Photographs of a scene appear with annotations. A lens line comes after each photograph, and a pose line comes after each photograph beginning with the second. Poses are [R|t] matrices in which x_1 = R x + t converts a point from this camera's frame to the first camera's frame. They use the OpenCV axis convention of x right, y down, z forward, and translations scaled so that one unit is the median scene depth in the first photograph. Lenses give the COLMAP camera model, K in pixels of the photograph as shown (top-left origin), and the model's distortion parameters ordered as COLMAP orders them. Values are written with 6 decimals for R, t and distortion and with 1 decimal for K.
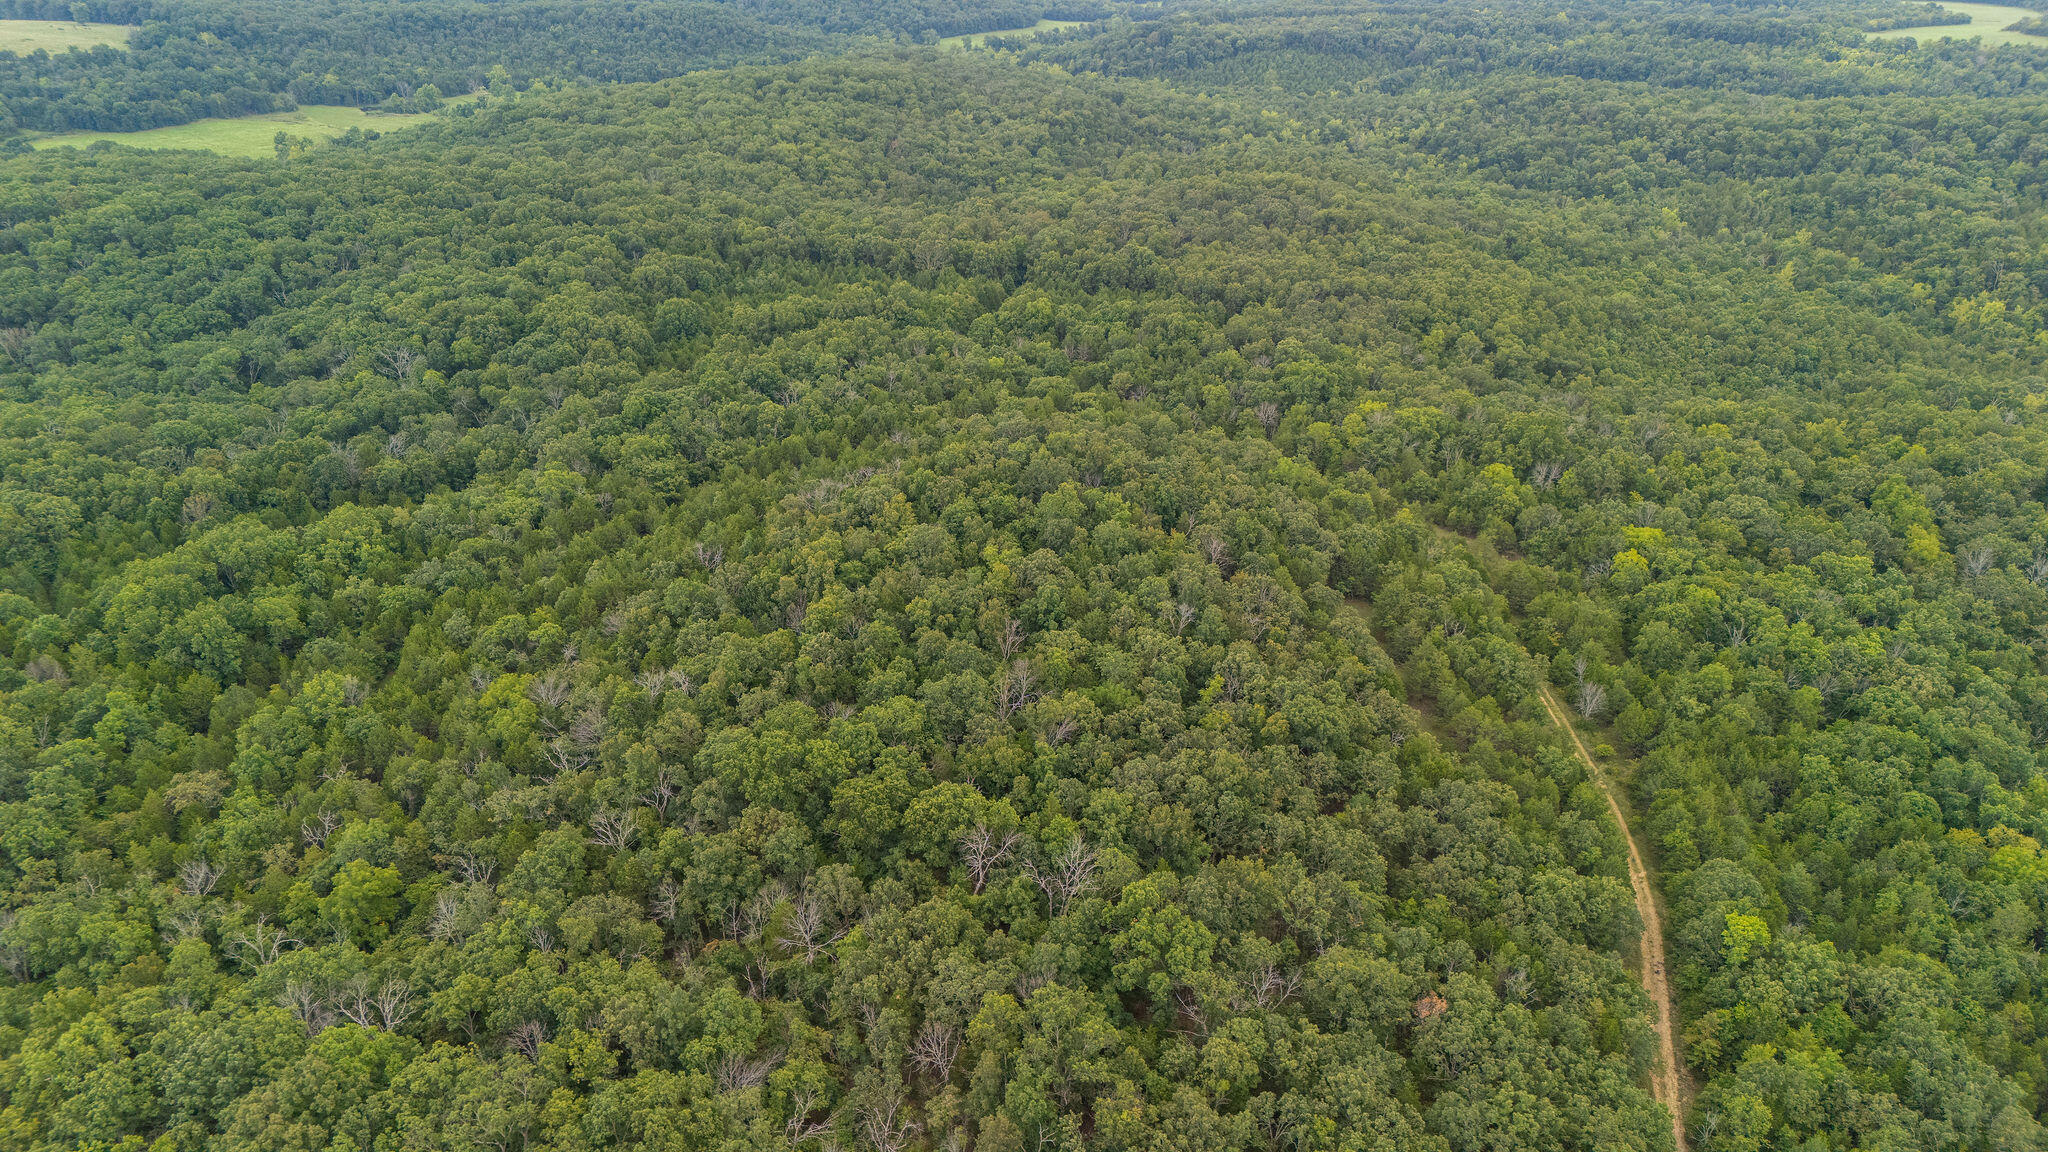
lens RADIAL K [[1509.2, 0, 1029.7], [0, 1509.2, 561.5], [0, 0, 1]] dist [0.069365, -0.061176]
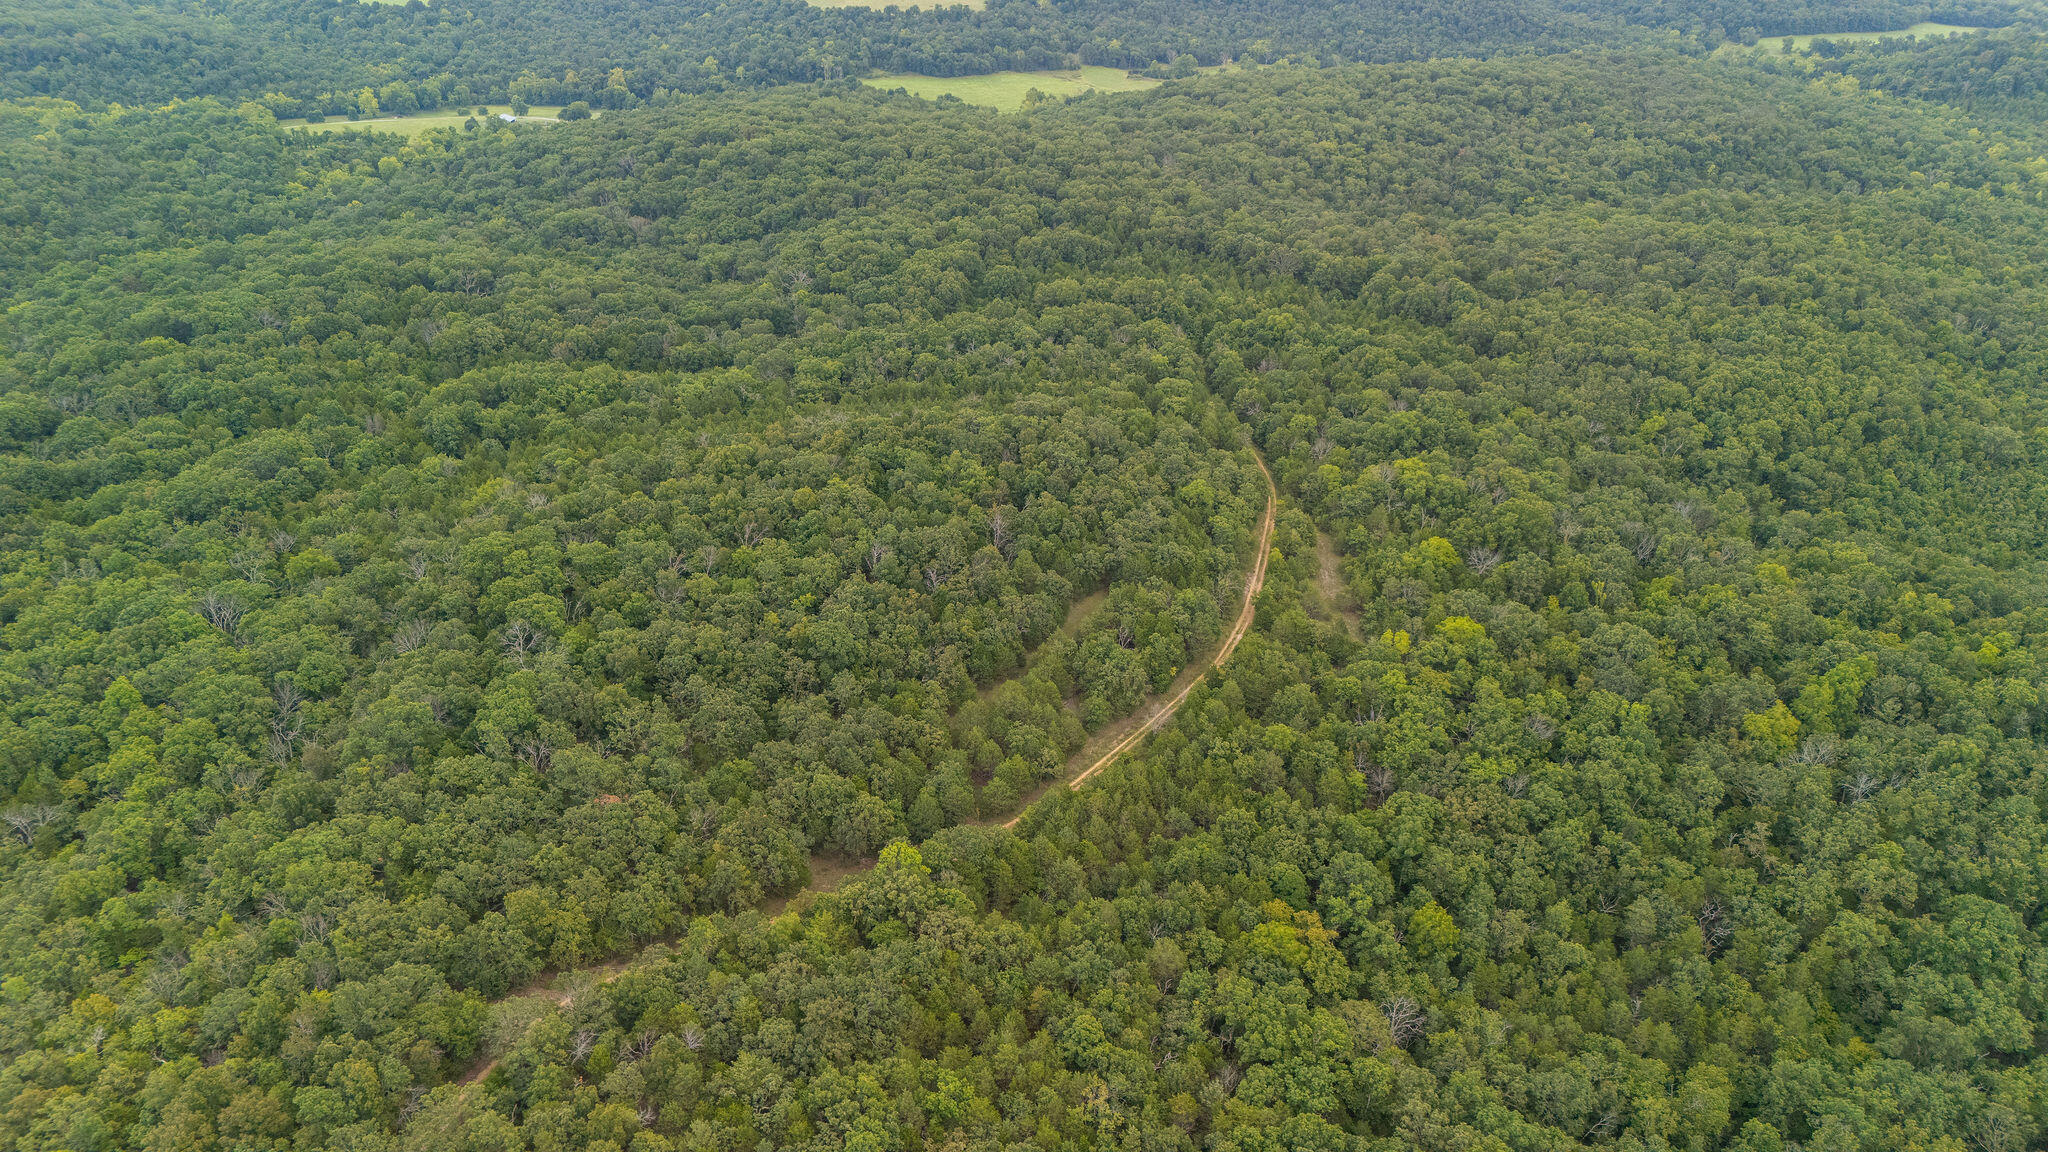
lens RADIAL K [[1509.2, 0, 1029.7], [0, 1509.2, 561.5], [0, 0, 1]] dist [0.069365, -0.061176]
pose [[0.822673, 0.250663, -0.510271, 0.193414], [-0.239018, 0.966872, 0.089609, -0.023568], [0.515829, 0.048245, 0.855332, -0.006474]]
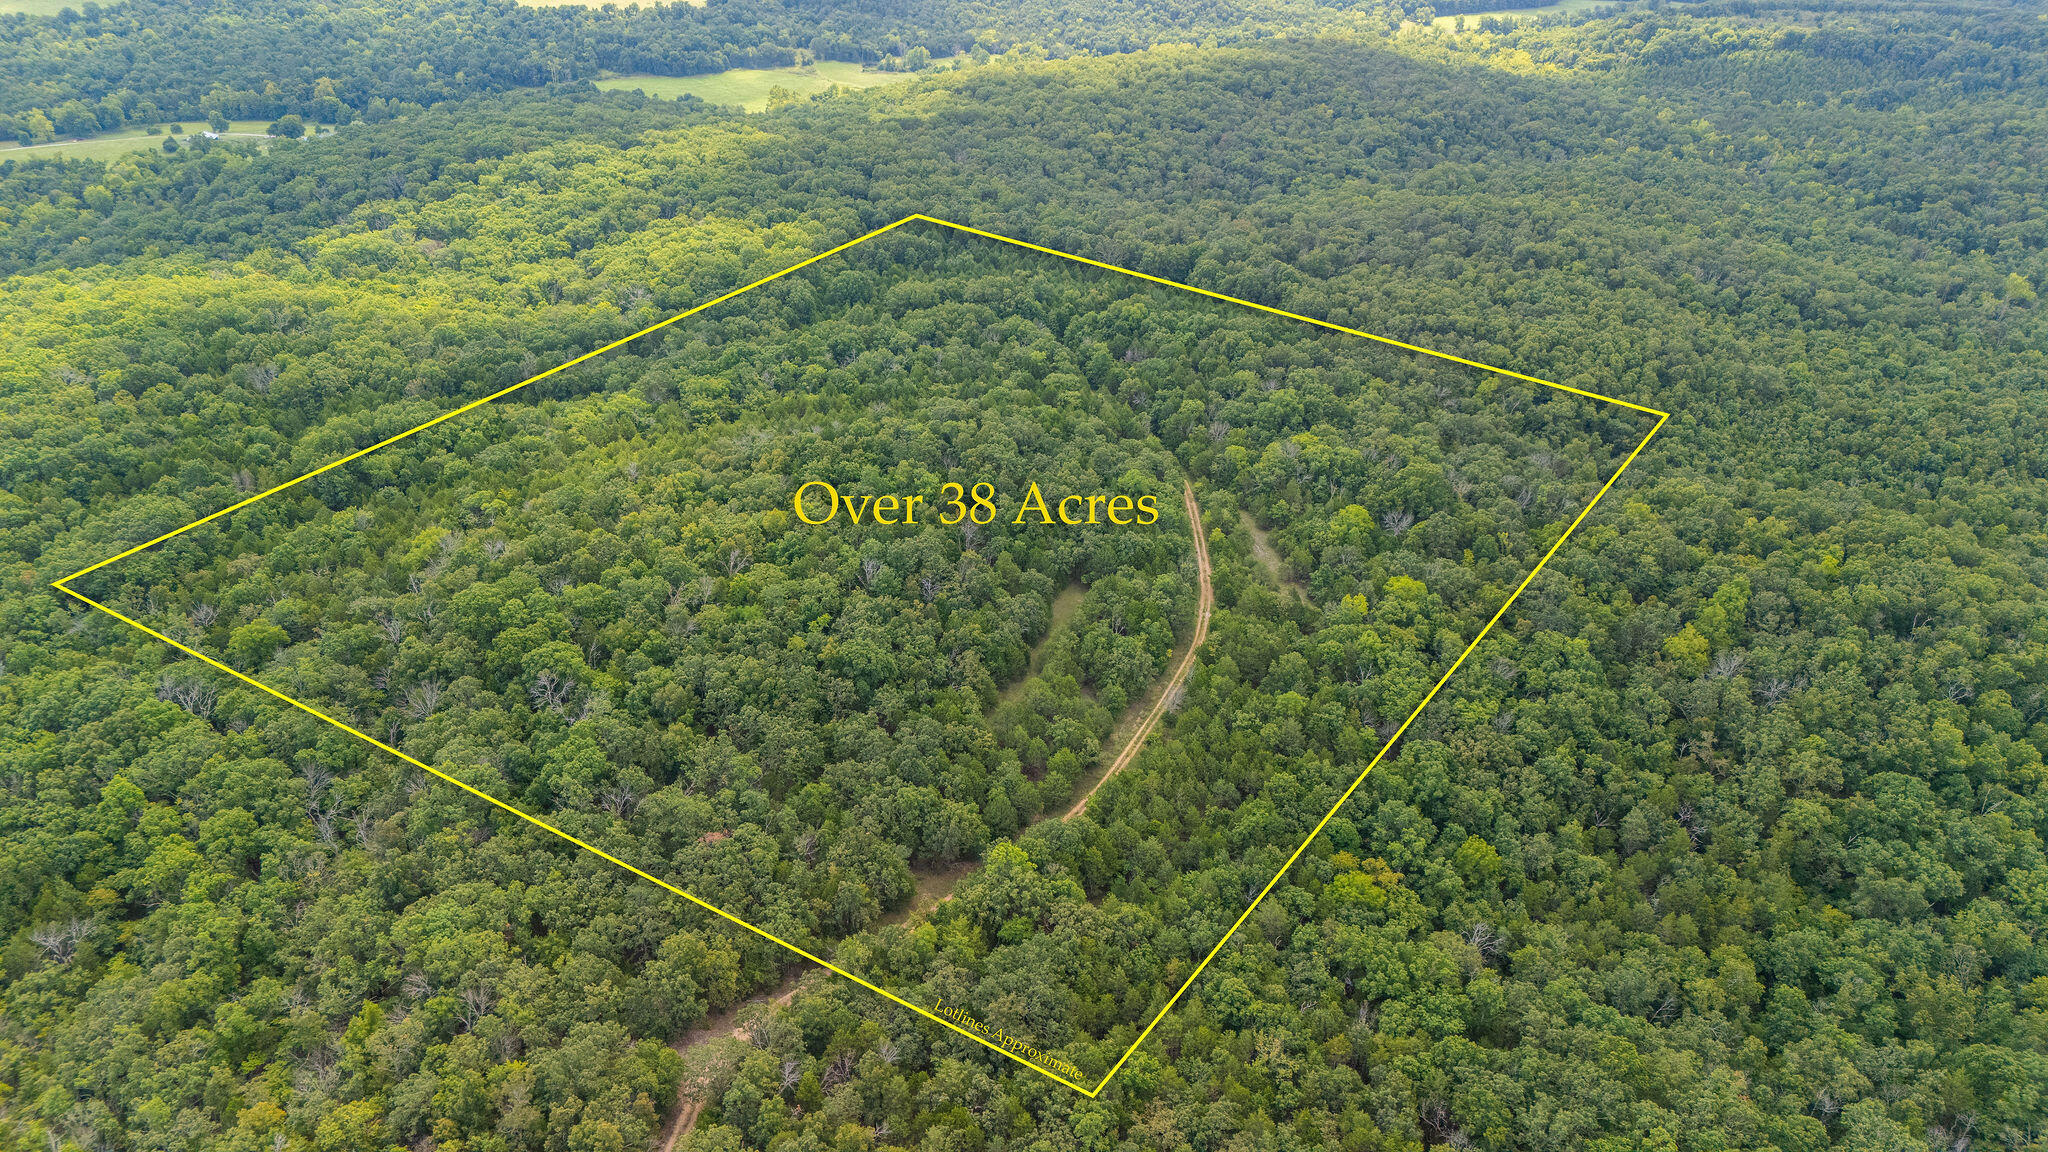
lens RADIAL K [[1499.9, 0, 1026.9], [0, 1499.9, 576.3], [0, 0, 1]] dist [0.070795, -0.055546]
pose [[0.922124, 0.176933, -0.344066, 0.150835], [-0.162558, 0.984181, 0.070441, -0.016297], [0.351086, -0.009024, 0.936300, -0.037291]]
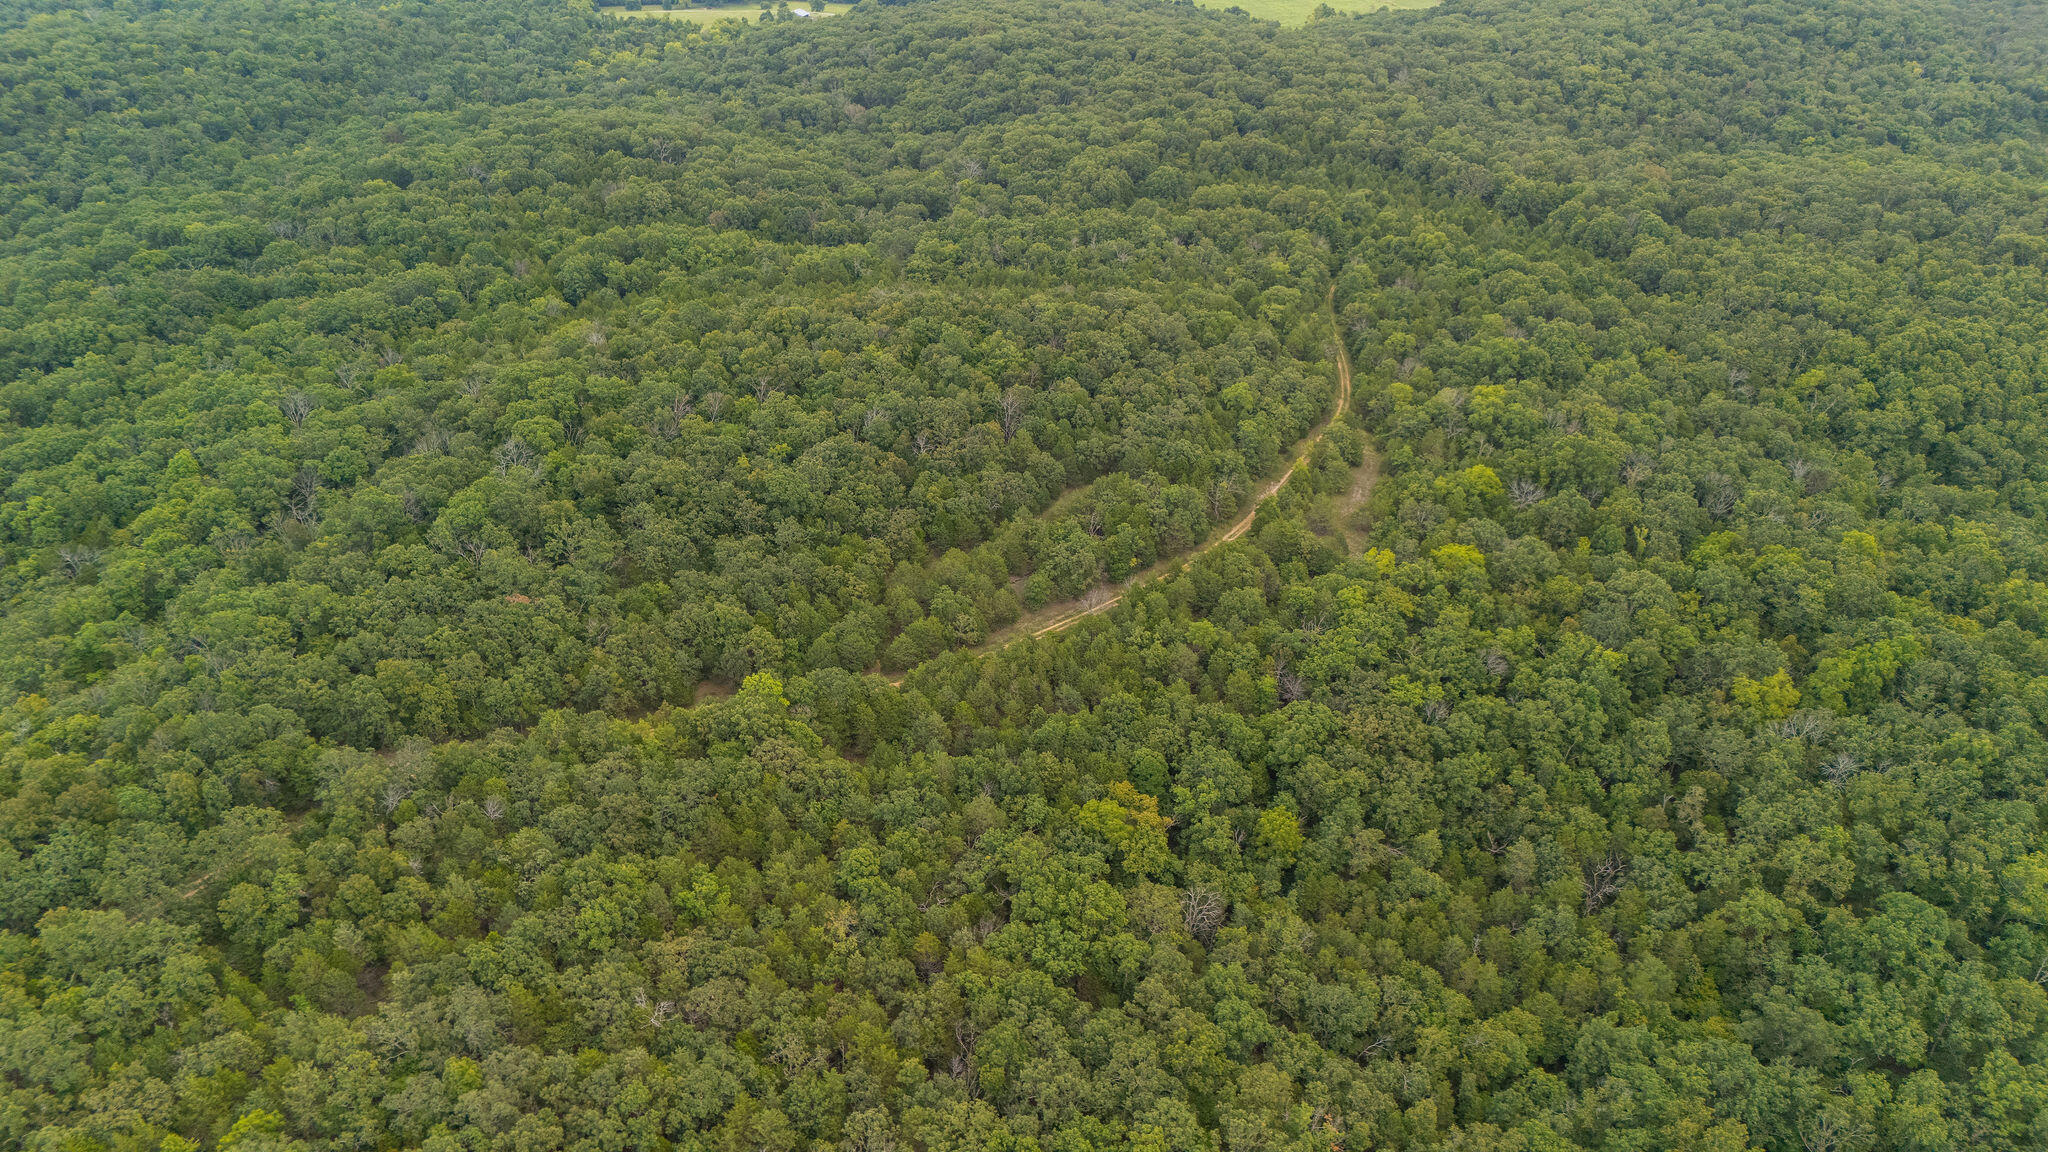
lens RADIAL K [[1509.2, 0, 1029.7], [0, 1509.2, 561.5], [0, 0, 1]] dist [0.069365, -0.061176]
pose [[0.666889, 0.360865, -0.651948, 0.244729], [-0.317874, 0.929083, 0.189105, -0.031322], [0.673955, 0.081126, 0.734305, 0.031338]]
